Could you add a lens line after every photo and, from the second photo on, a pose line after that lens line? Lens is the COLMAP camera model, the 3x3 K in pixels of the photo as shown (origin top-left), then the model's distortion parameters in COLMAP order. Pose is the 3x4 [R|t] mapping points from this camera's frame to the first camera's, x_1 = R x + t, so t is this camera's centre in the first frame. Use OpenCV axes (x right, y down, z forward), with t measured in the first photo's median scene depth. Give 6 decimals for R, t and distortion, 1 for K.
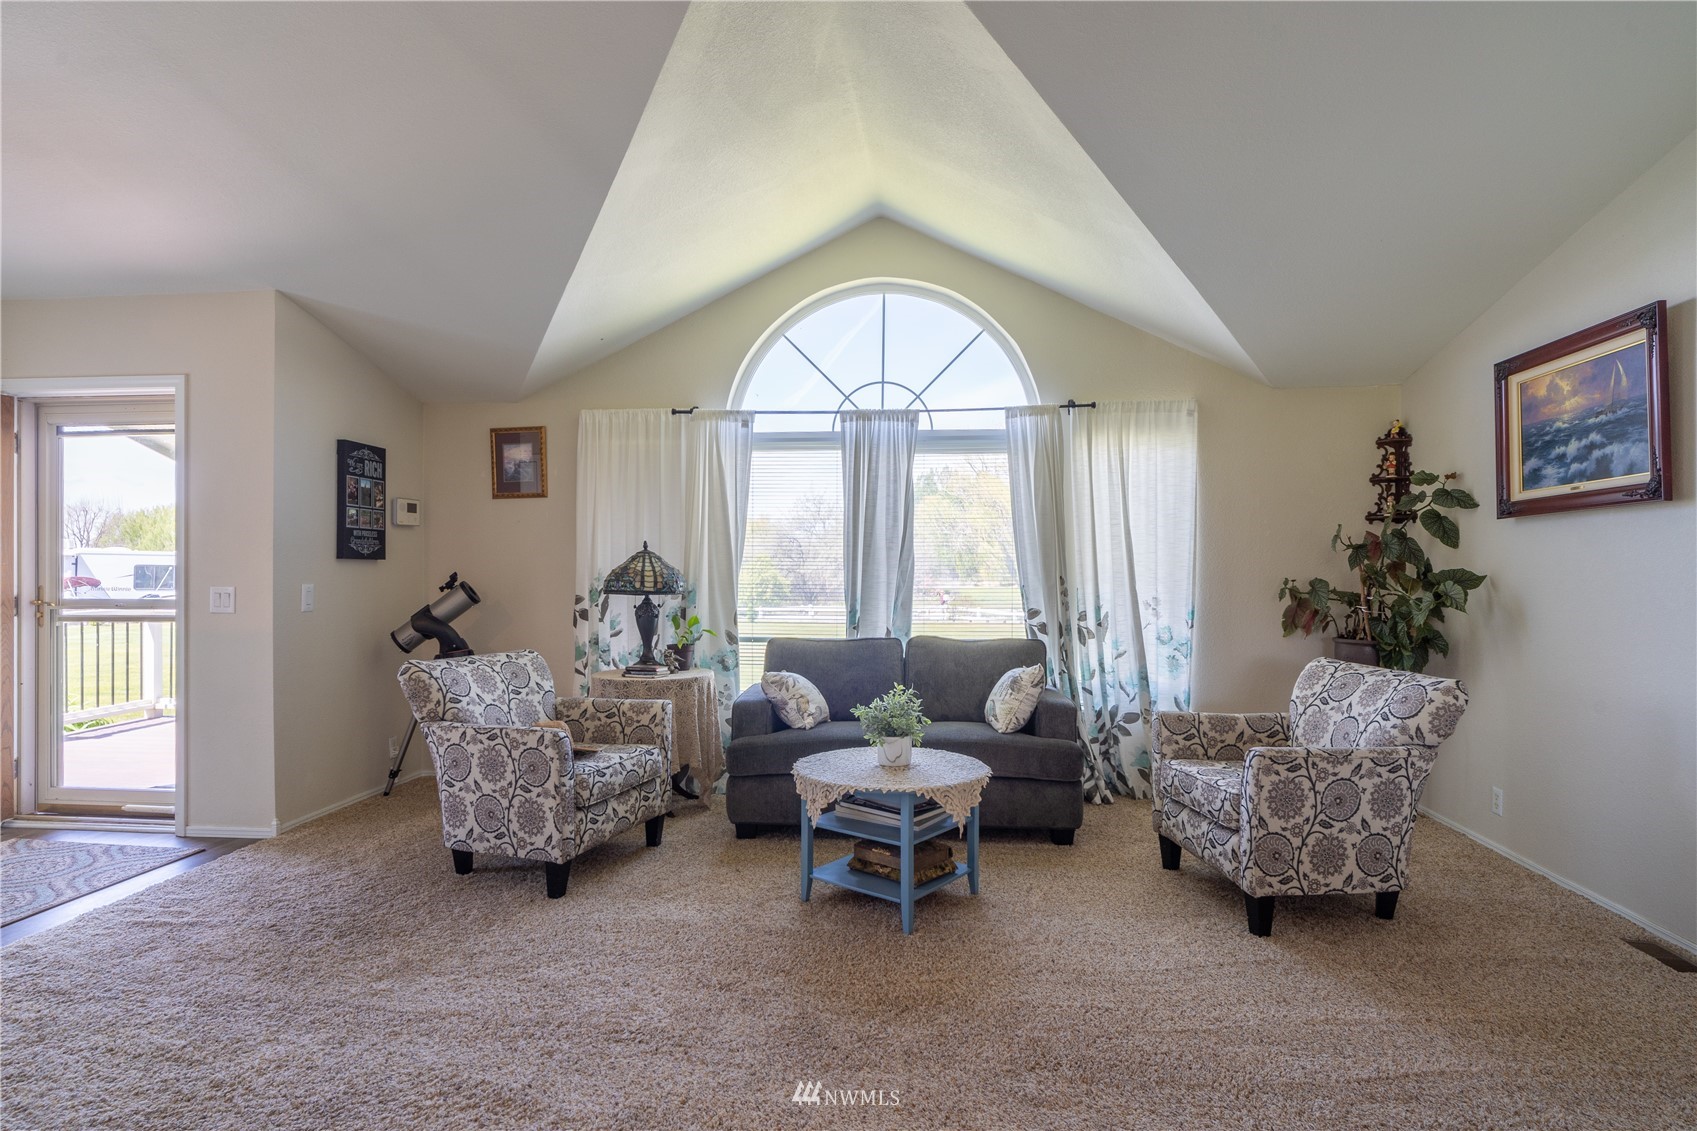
lens RADIAL K [[910.8, 0, 833.2], [0, 910.8, 573.5], [0, 0, 1]] dist [-0.003381, 0.000423]
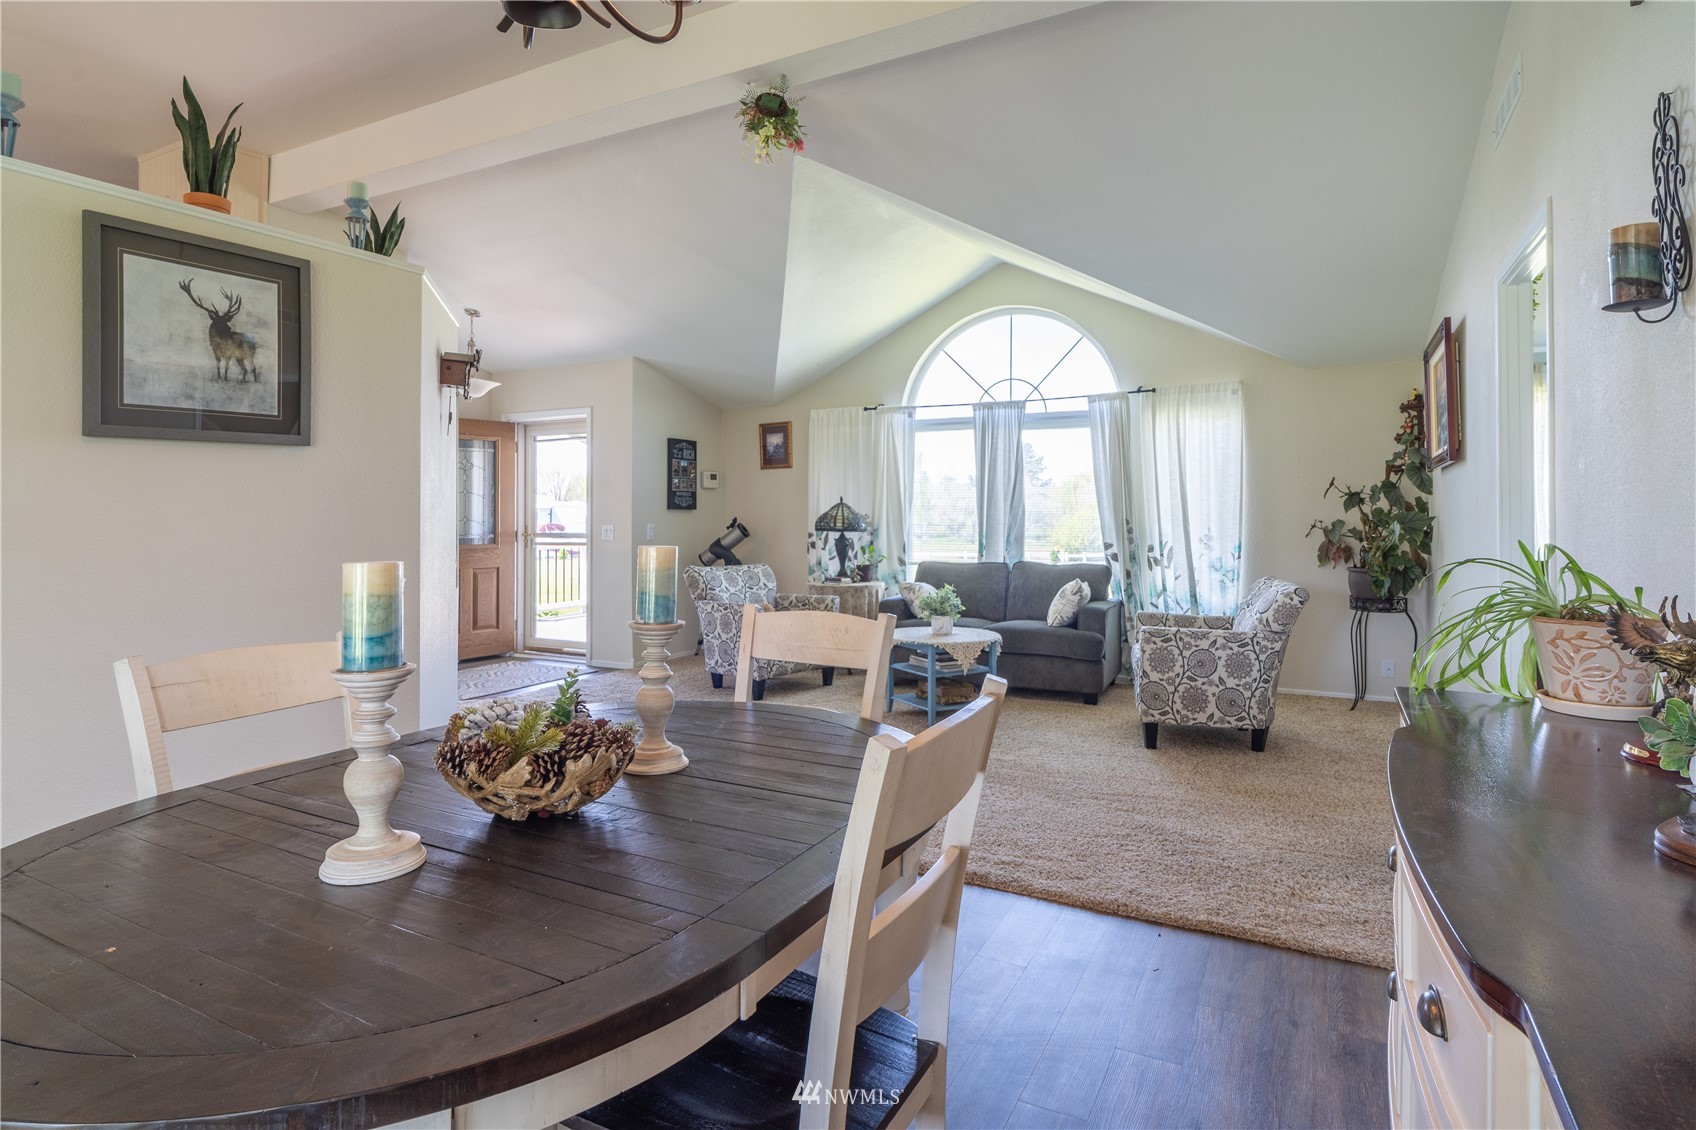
lens RADIAL K [[894.5, 0, 827.5], [0, 894.5, 512.8], [0, 0, 1]] dist [-0.002140, 0.000009]
pose [[0.922207, -0.005288, -0.386662, 0.408362], [0.001318, 0.999944, -0.010530, 0.008996], [0.386695, 0.009201, 0.922162, -0.454133]]
